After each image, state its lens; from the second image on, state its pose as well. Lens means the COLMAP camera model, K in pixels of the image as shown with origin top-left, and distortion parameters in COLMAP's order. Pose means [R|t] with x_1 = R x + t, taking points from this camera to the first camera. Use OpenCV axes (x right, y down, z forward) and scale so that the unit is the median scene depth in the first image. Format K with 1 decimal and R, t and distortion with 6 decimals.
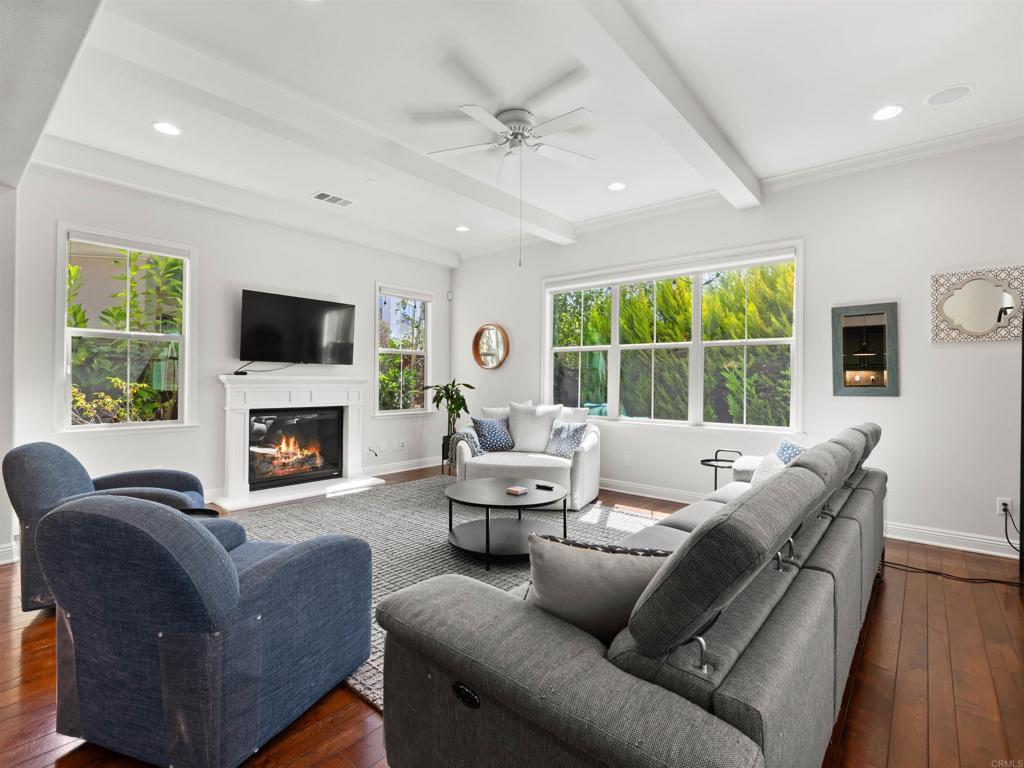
lens RADIAL K [[491.3, 0, 513.9], [0, 491.3, 382.5], [0, 0, 1]] dist [-0.004953, -0.000246]
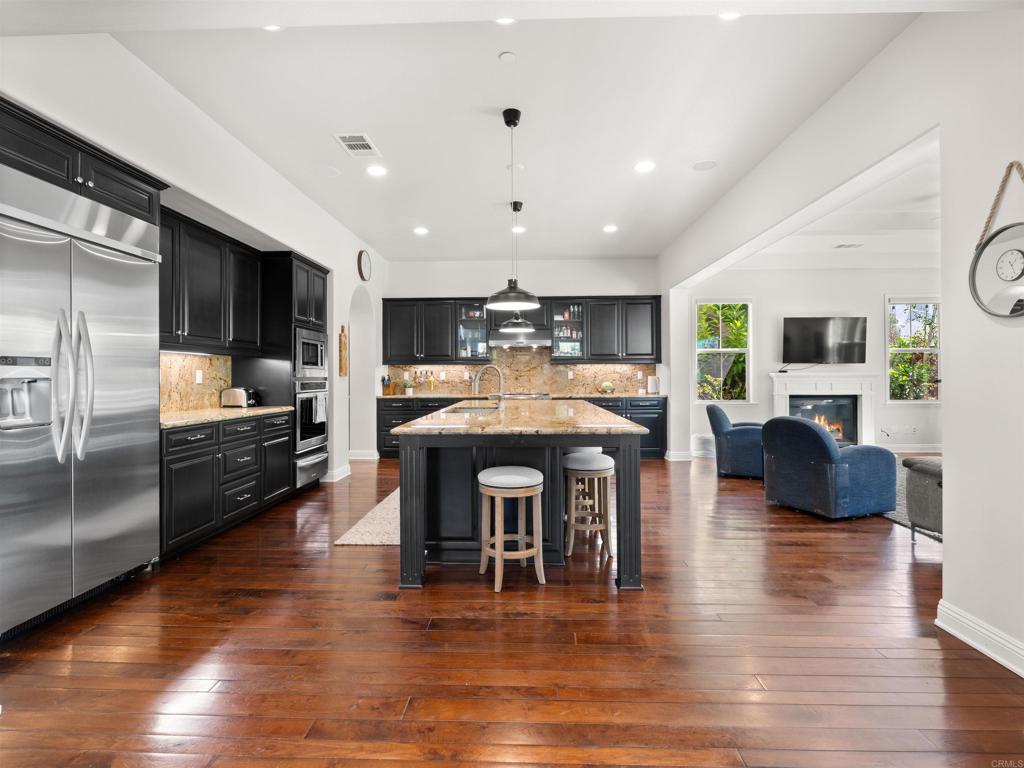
lens RADIAL K [[491.3, 0, 517.7], [0, 491.3, 374.9], [0, 0, 1]] dist [-0.004953, -0.000246]
pose [[0.619104, -0.014455, -0.785176, 0.109361], [0.009233, 0.999895, -0.011128, 0.001045], [0.785254, -0.000361, 0.619173, -0.481614]]
